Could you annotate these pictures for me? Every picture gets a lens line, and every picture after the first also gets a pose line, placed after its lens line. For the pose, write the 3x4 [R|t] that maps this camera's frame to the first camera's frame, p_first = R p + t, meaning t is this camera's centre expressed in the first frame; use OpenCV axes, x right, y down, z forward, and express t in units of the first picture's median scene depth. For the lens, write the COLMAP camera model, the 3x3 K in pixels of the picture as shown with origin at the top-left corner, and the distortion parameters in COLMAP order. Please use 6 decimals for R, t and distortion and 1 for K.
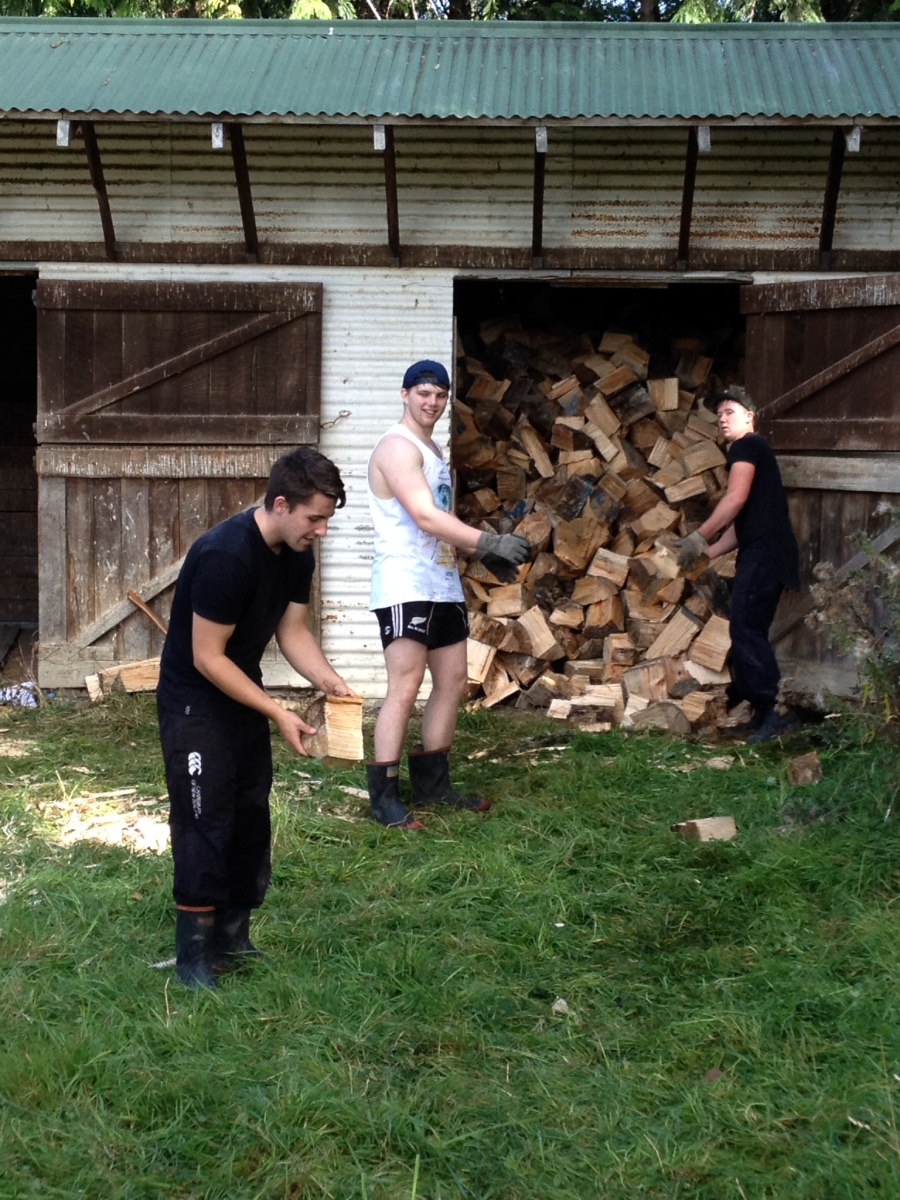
lens RADIAL K [[2402.2, 0, 496.6], [0, 2402.2, 632.9], [0, 0, 1]] dist [0.035470, 0.968255]
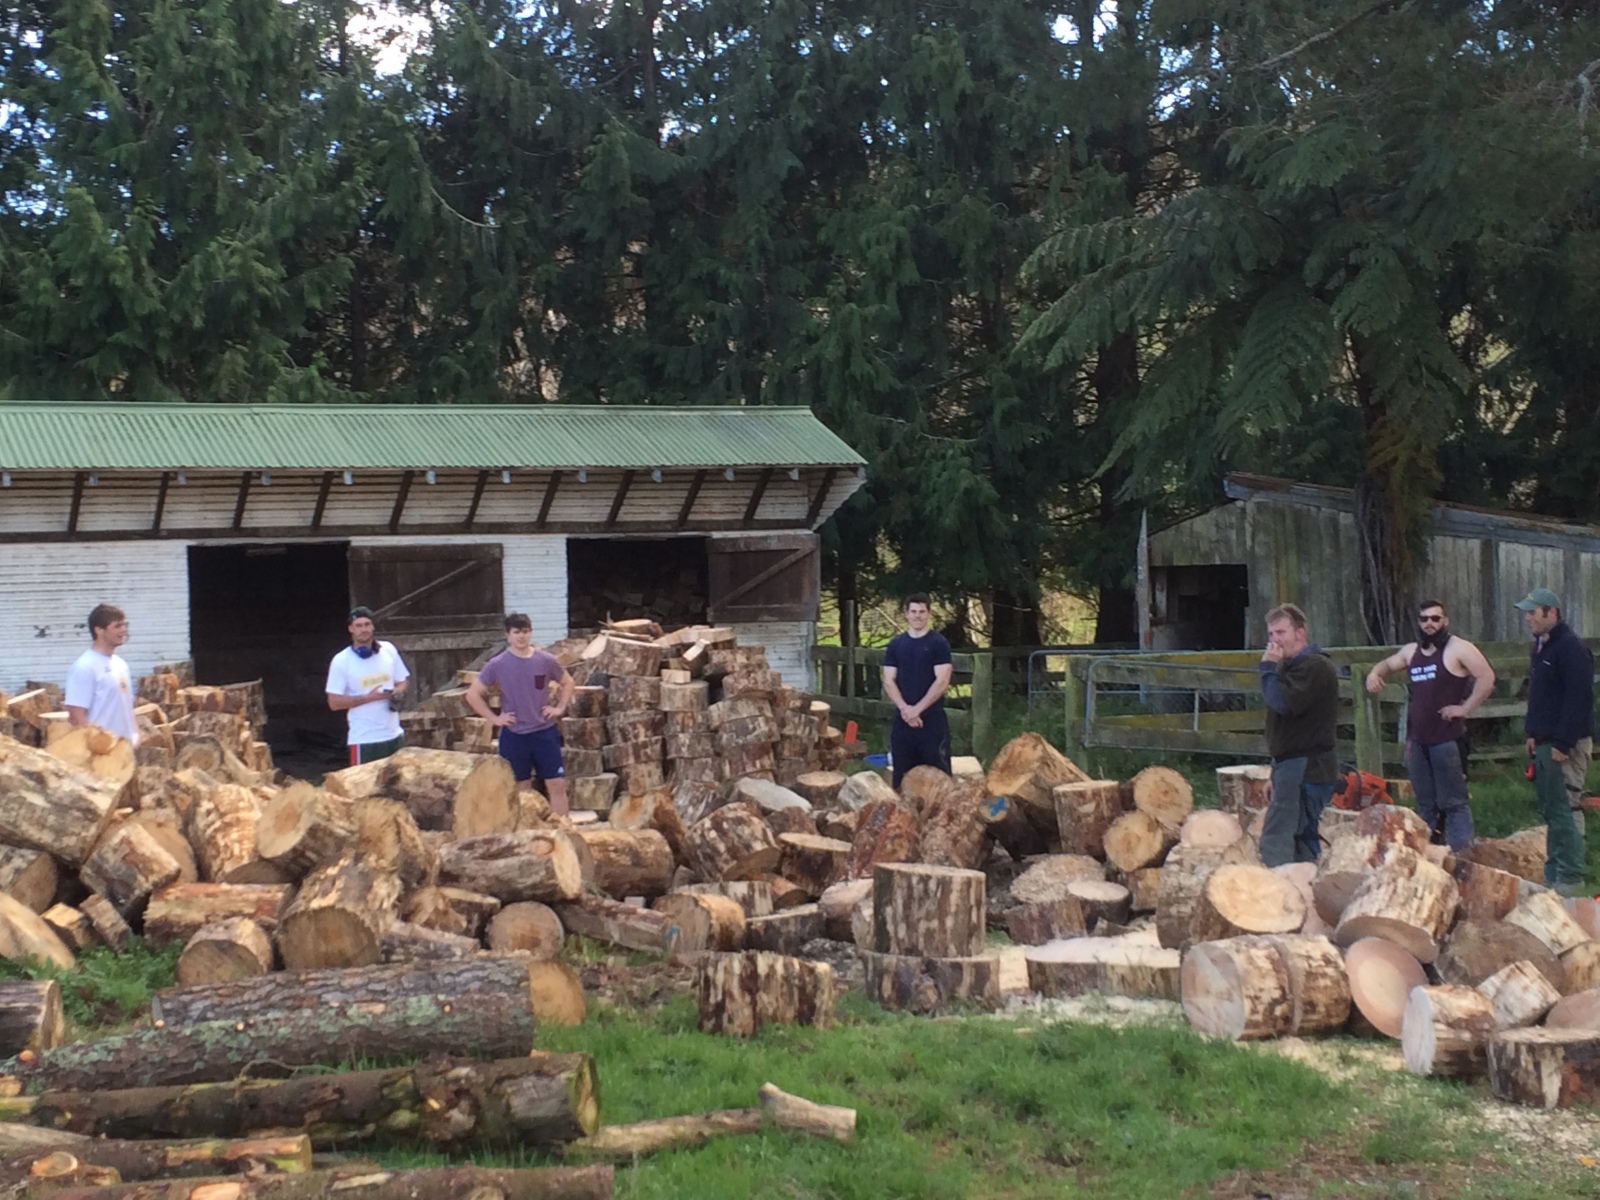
lens RADIAL K [[2769.3, 0, 853.5], [0, 2769.3, 604.7], [0, 0, 1]] dist [0.302135, 0.066664]
pose [[0.887282, -0.038165, 0.459645, -0.820876], [0.092349, 0.991091, -0.095974, 0.133363], [-0.451887, 0.127604, 0.882902, -1.014182]]
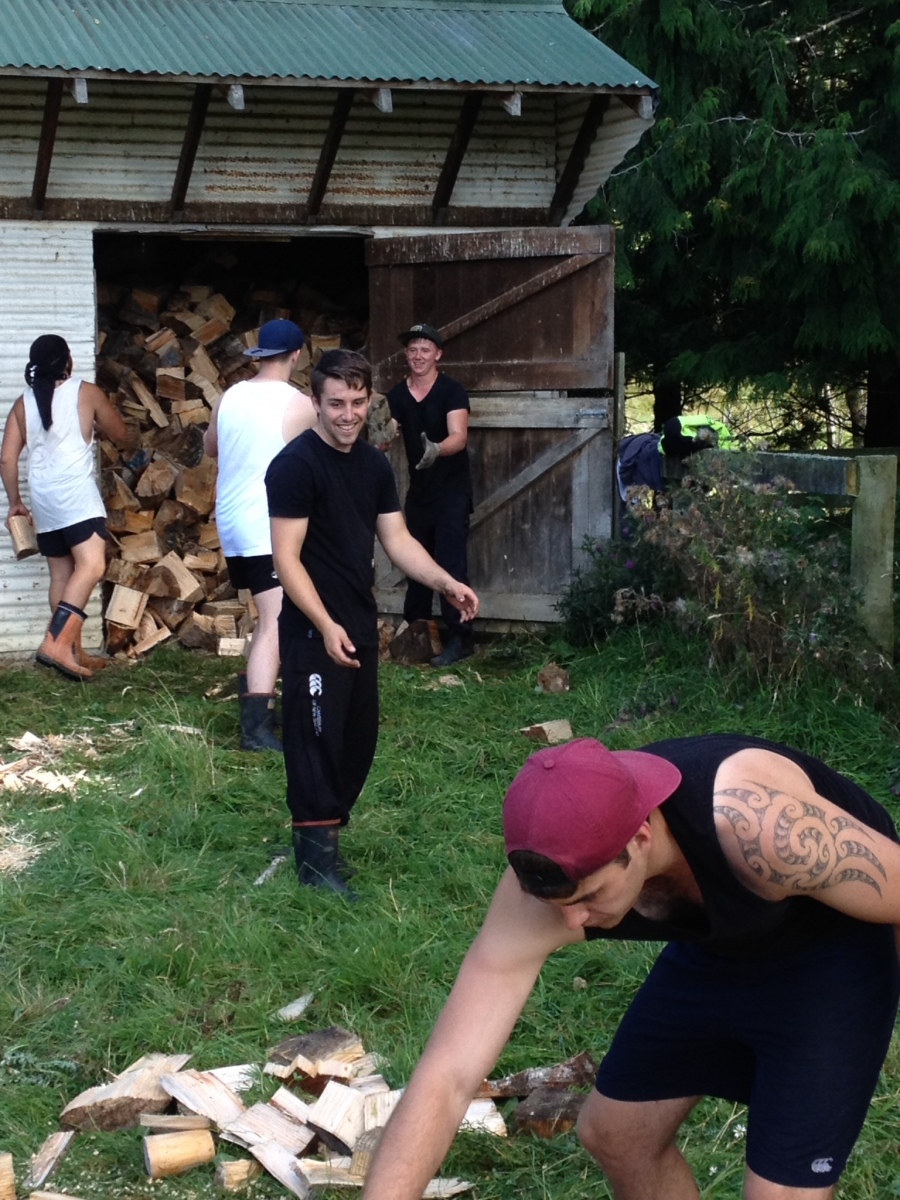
lens RADIAL K [[2402.2, 0, 496.6], [0, 2402.2, 632.9], [0, 0, 1]] dist [0.035470, 0.968255]
pose [[0.928877, -0.062567, 0.365066, -0.243032], [0.056802, 0.998033, 0.026519, 0.004300], [-0.366007, -0.003896, 0.930604, -0.011065]]
